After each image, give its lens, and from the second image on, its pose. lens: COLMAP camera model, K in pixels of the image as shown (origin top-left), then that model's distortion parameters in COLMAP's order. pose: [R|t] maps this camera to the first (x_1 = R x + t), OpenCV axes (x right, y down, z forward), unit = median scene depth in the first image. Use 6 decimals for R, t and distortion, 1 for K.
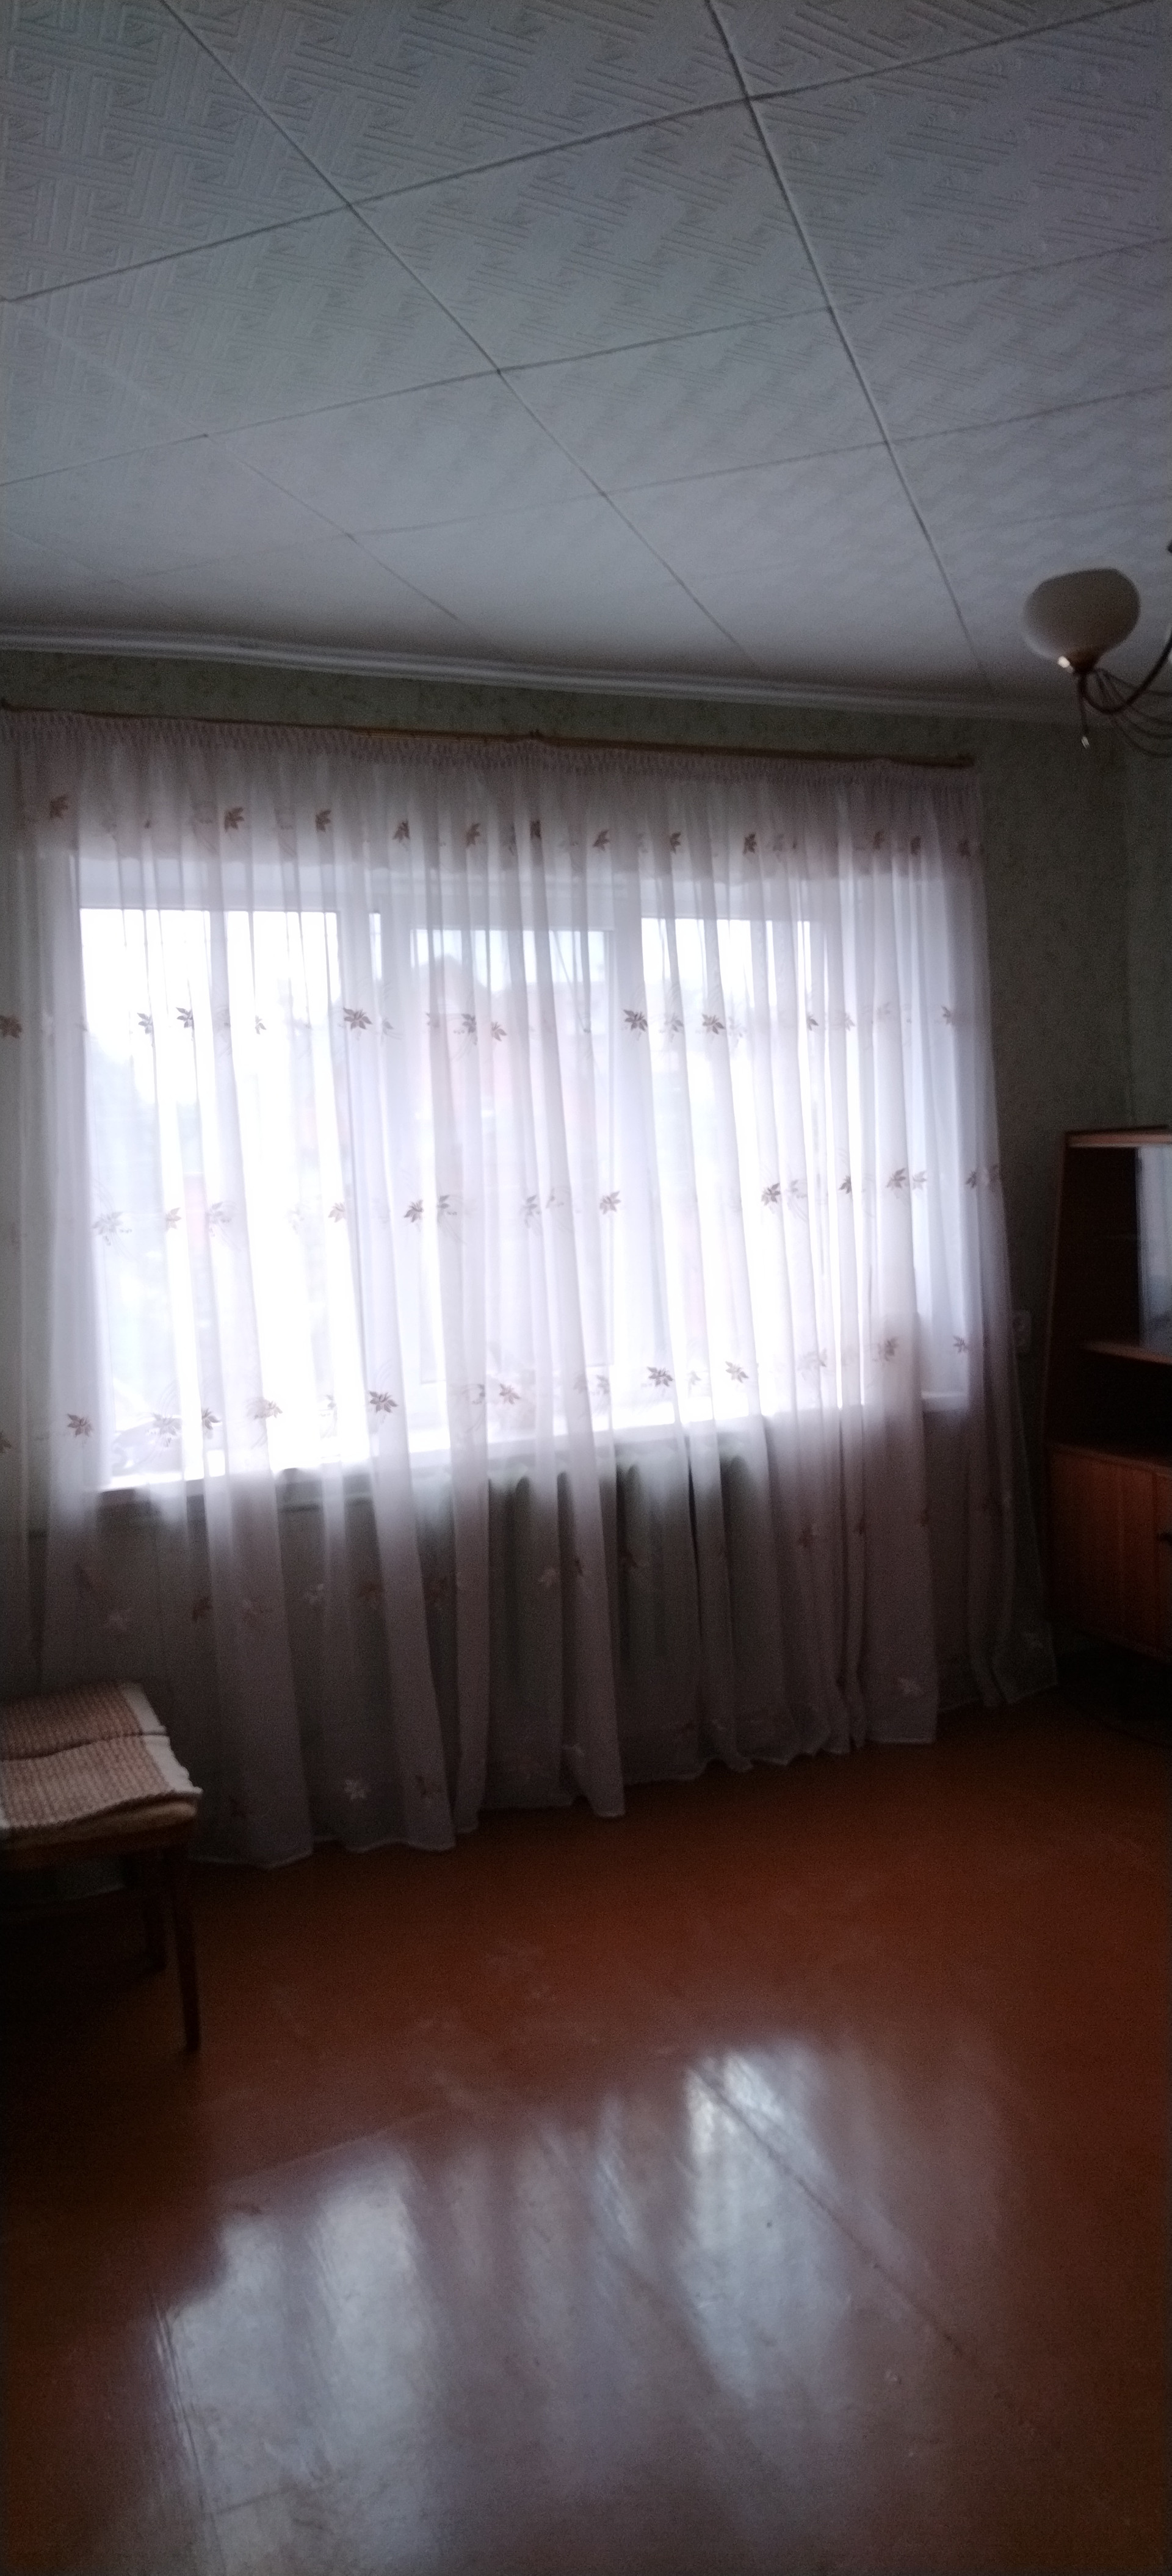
lens RADIAL K [[1742.4, 0, 577.8], [0, 1742.4, 1284.7], [0, 0, 1]] dist [-0.010289, 0.011873]
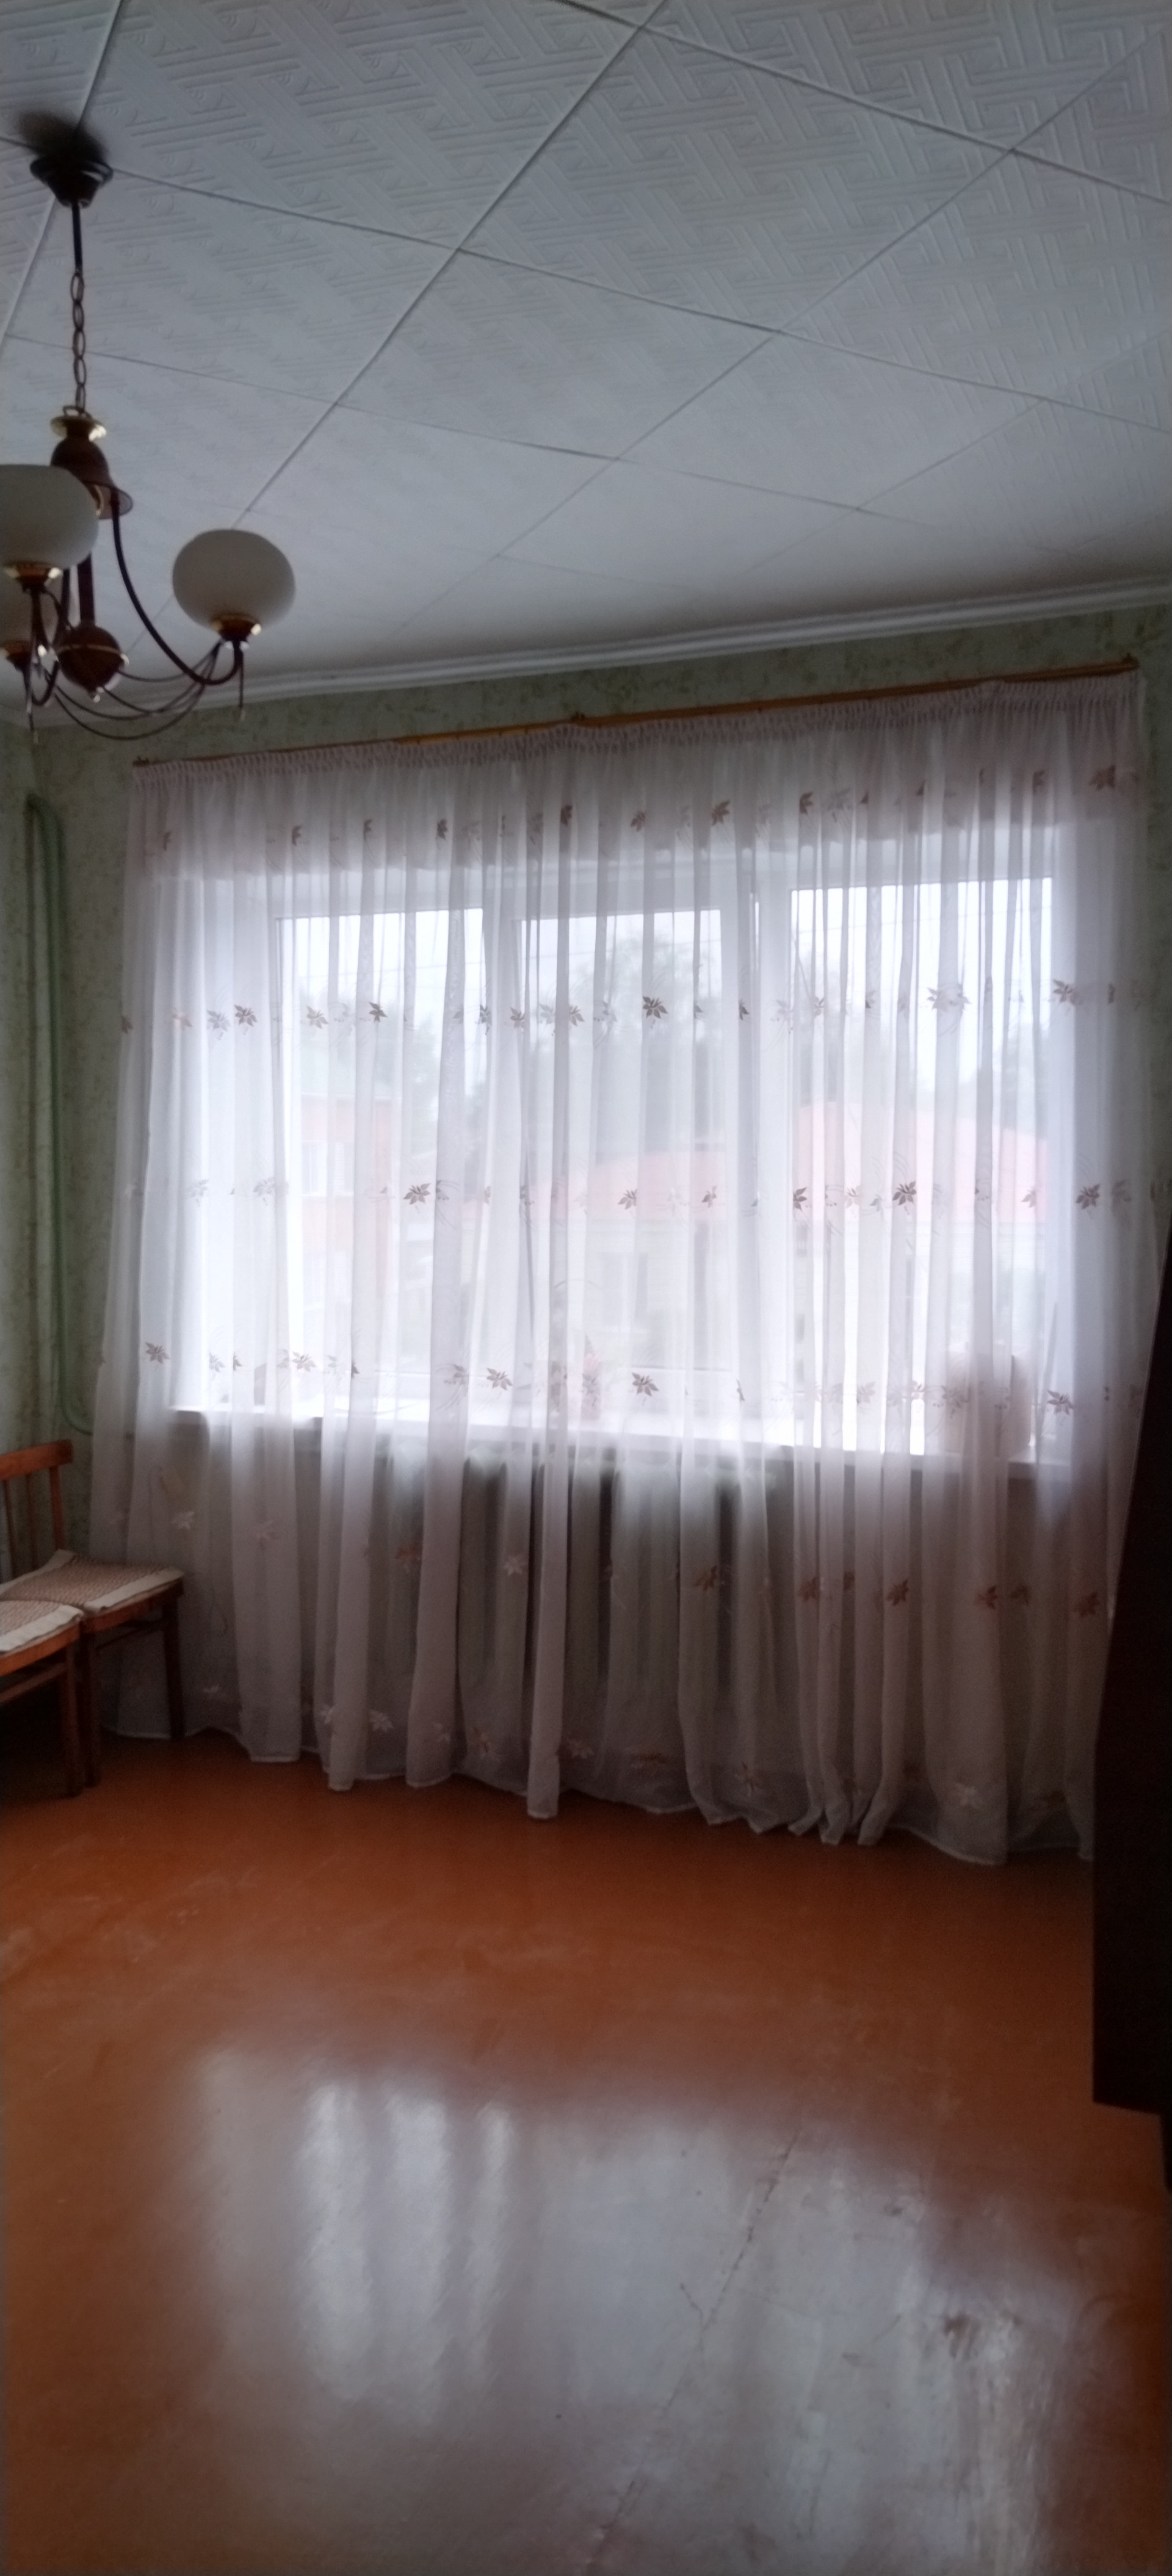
lens RADIAL K [[1742.4, 0, 577.4], [0, 1742.4, 1295.4], [0, 0, 1]] dist [-0.010289, 0.011873]
pose [[0.713715, 0.098508, -0.693475, 0.679063], [-0.080356, 0.995040, 0.058644, -0.048211], [0.695812, 0.013869, 0.718090, 0.294620]]
